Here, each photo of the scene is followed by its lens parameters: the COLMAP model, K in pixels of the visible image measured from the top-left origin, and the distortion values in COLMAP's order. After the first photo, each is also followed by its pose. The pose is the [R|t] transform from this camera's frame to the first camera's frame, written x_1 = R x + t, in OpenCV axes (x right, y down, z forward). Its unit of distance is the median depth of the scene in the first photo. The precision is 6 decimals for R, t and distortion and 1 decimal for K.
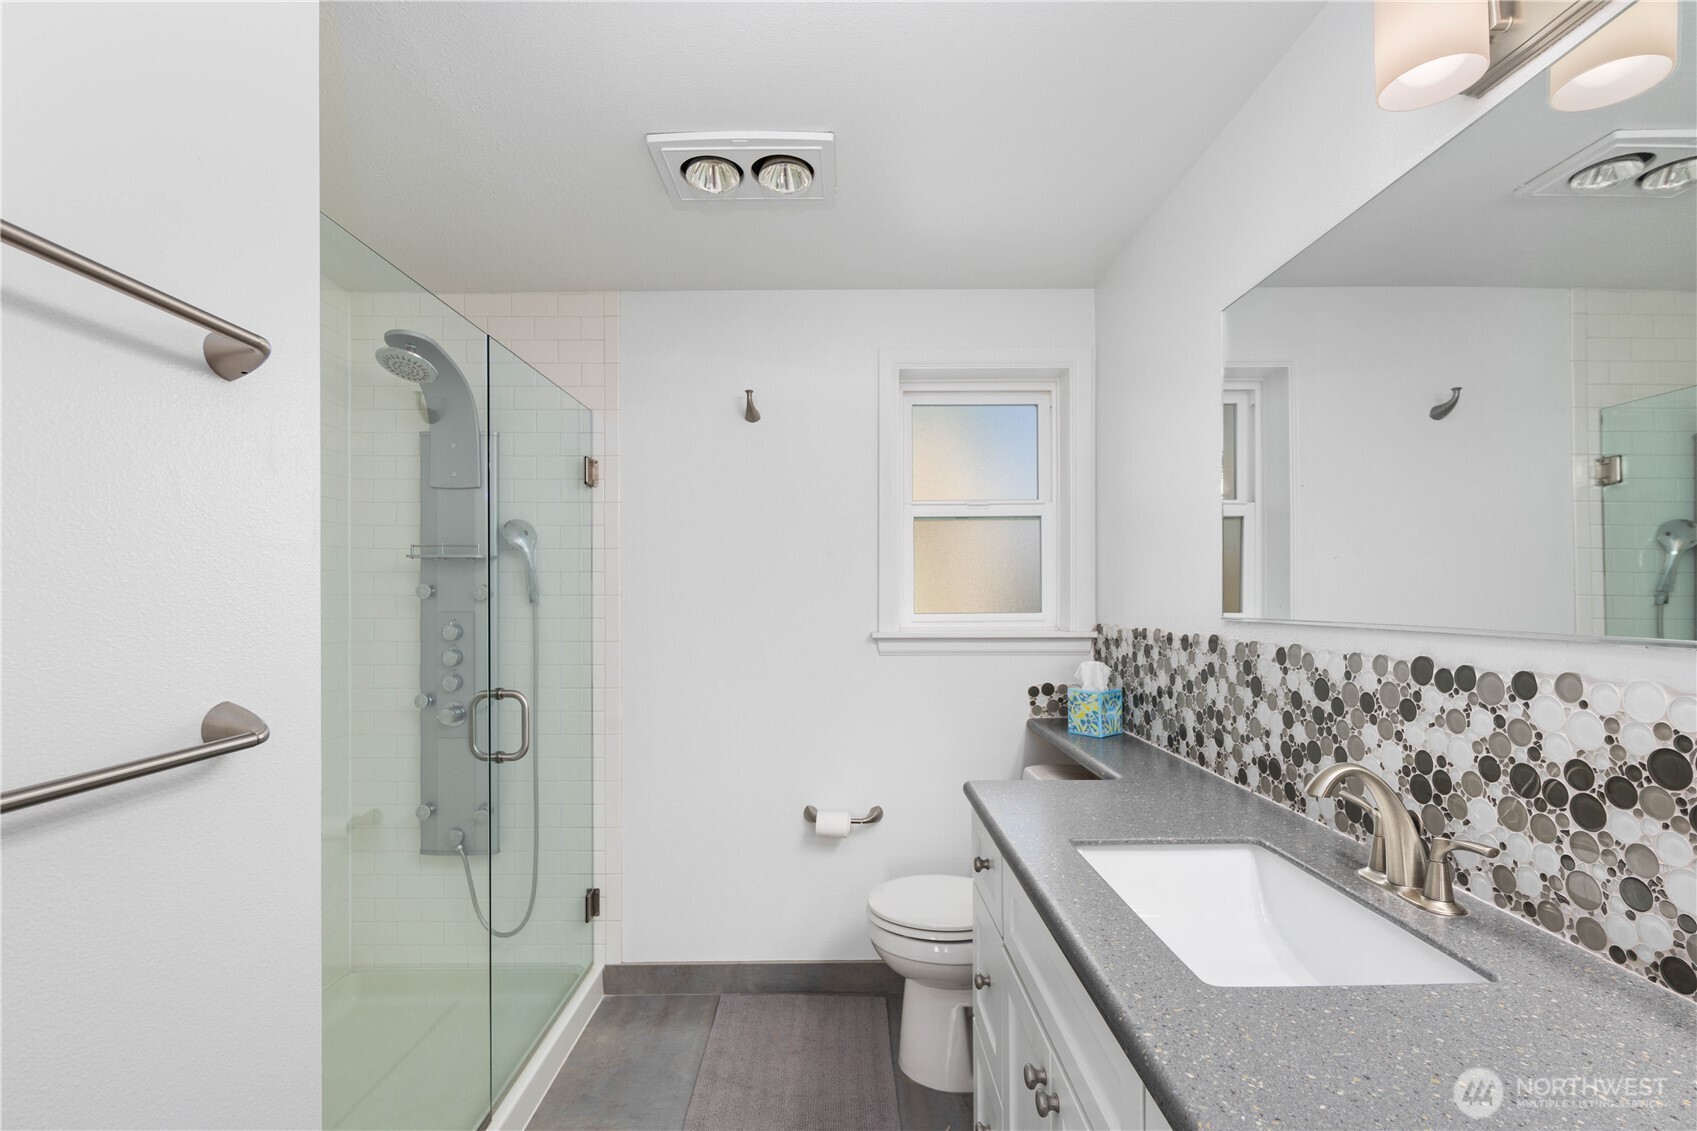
lens RADIAL K [[742.9, 0, 844.5], [0, 742.9, 599.9], [0, 0, 1]] dist [-0.000176, -0.000049]
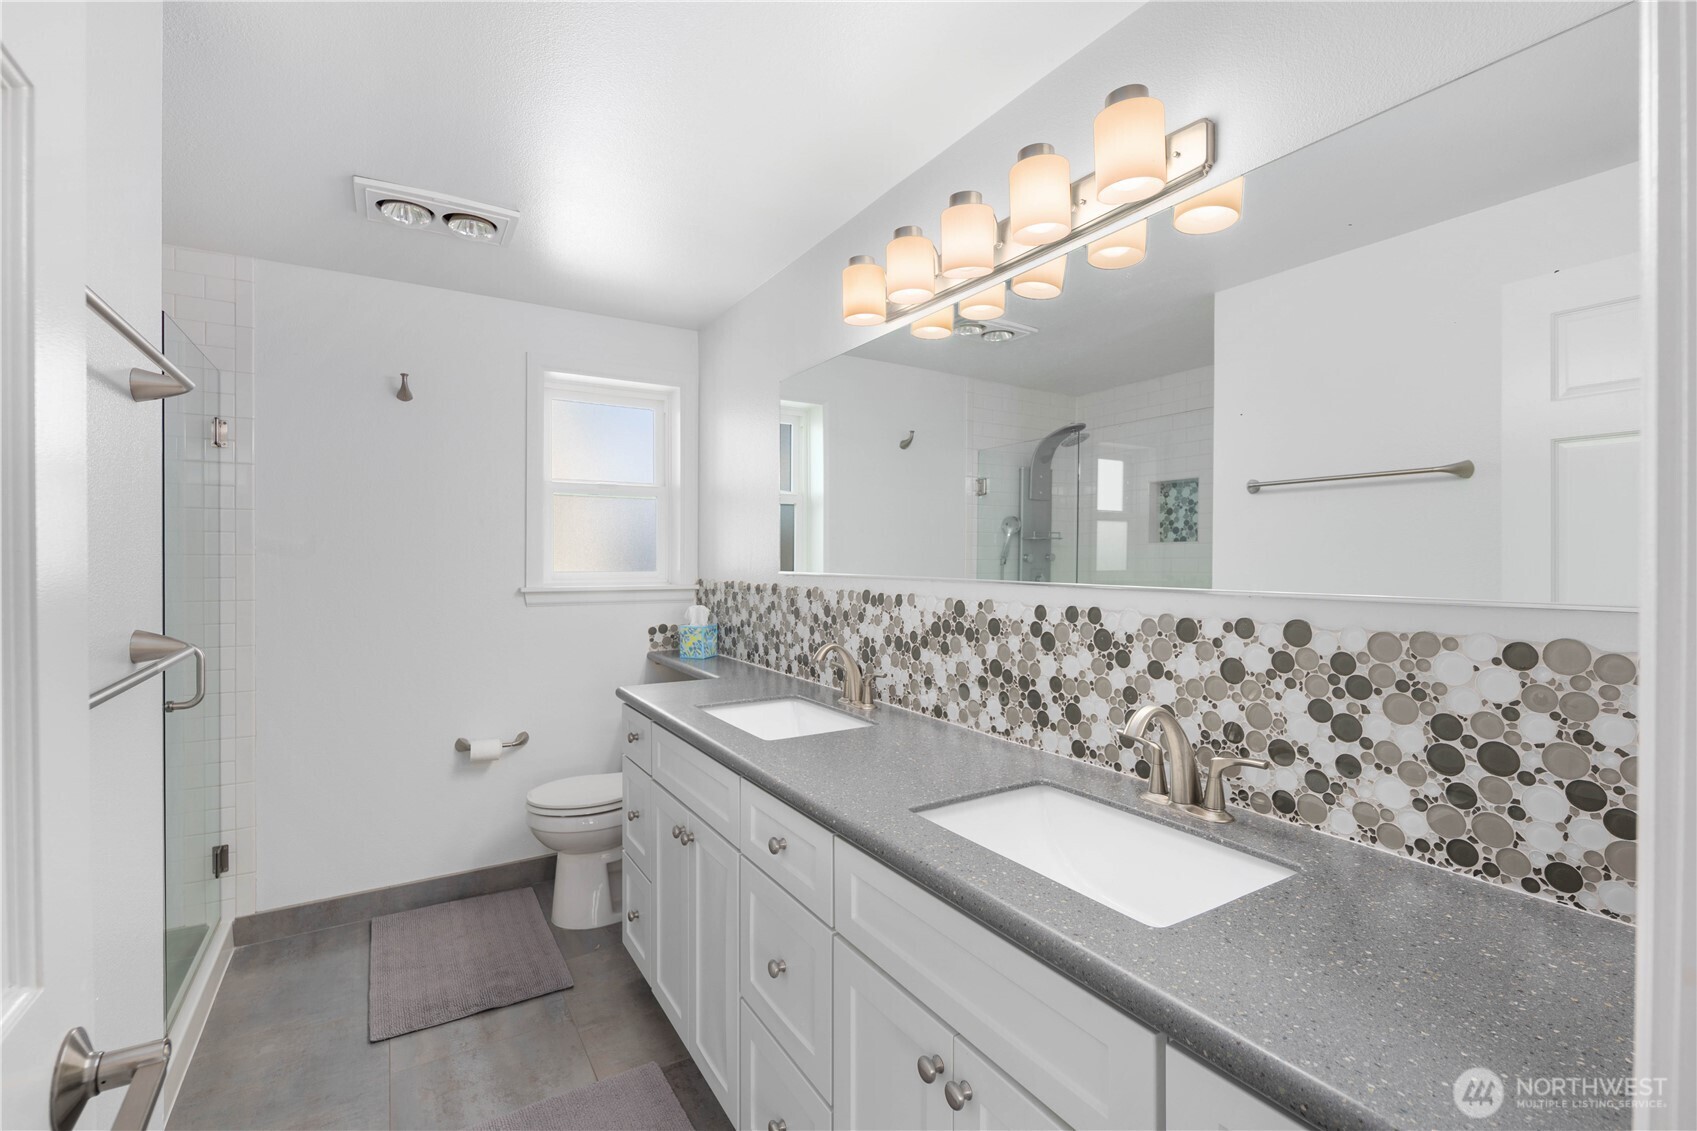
lens RADIAL K [[744.1, 0, 838.8], [0, 744.1, 558.1], [0, 0, 1]] dist [0.000083, -0.000125]
pose [[0.858905, 0.006043, 0.512099, -0.206793], [-0.003424, 0.999976, -0.006058, 0.002203], [-0.512124, 0.003449, 0.858905, -0.452449]]
